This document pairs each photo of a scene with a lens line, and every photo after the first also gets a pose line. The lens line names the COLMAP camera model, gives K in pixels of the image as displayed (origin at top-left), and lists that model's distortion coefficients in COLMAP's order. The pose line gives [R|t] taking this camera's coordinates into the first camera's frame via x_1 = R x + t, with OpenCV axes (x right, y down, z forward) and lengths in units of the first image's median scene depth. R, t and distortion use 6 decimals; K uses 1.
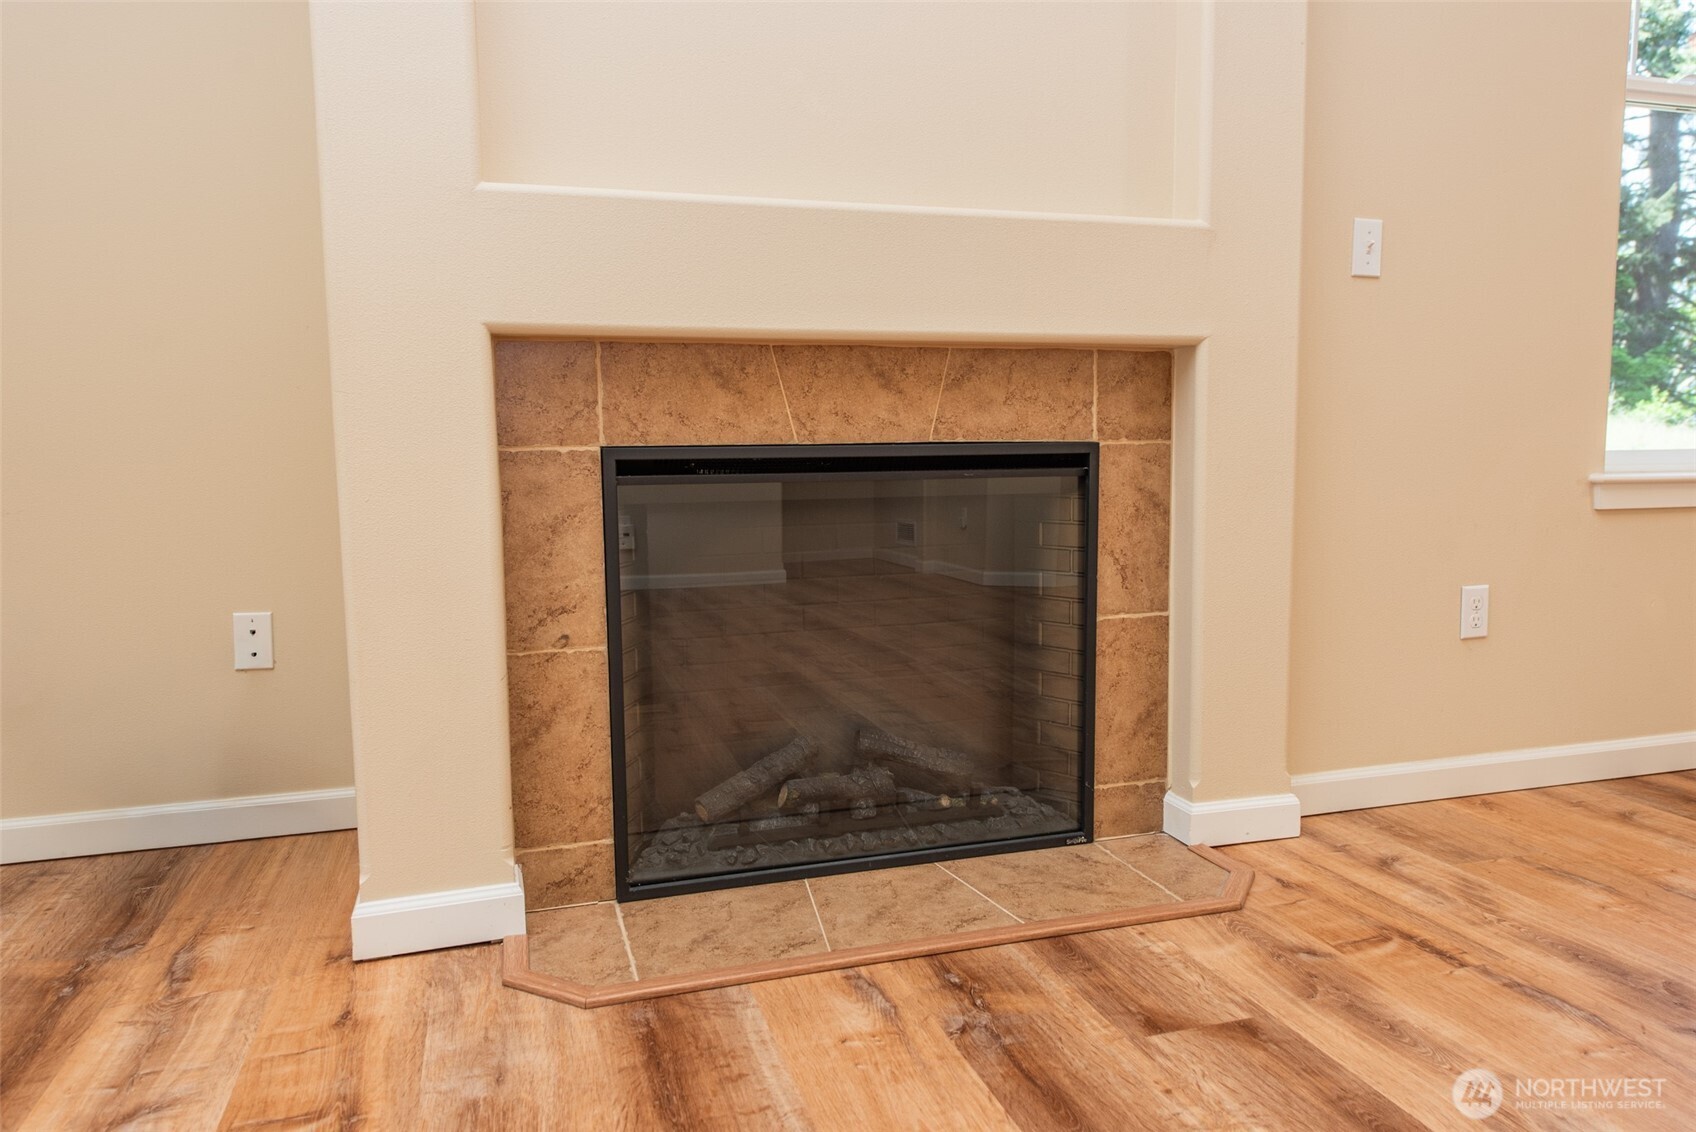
lens RADIAL K [[1141.0, 0, 848.0], [0, 1141.0, 566.0], [0, 0, 1]] dist [-0.000081, 0.000001]
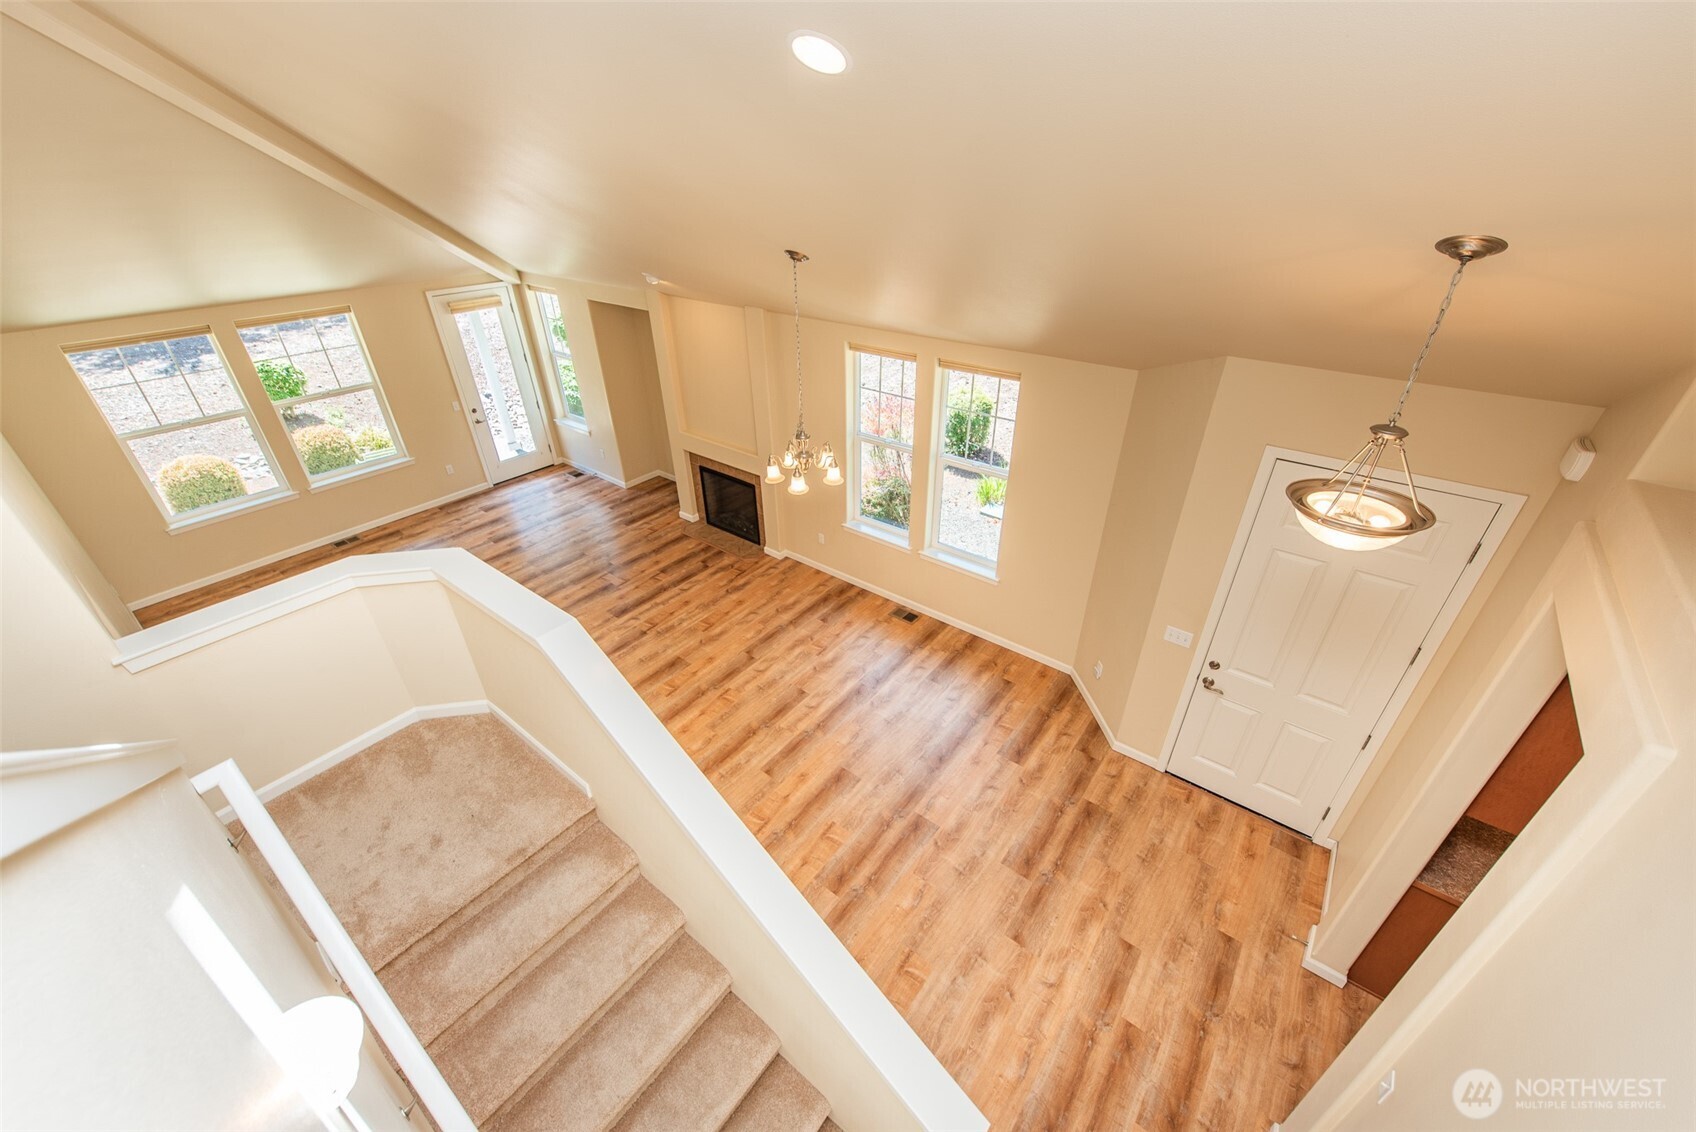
lens RADIAL K [[663.3, 0, 848.0], [0, 663.3, 566.0], [0, 0, 1]] dist [0.001124, -0.000100]
pose [[0.573848, 0.436224, -0.693114, 3.476544], [-0.085693, 0.873670, 0.478912, -1.625652], [0.814466, -0.215428, 0.538735, -0.624970]]
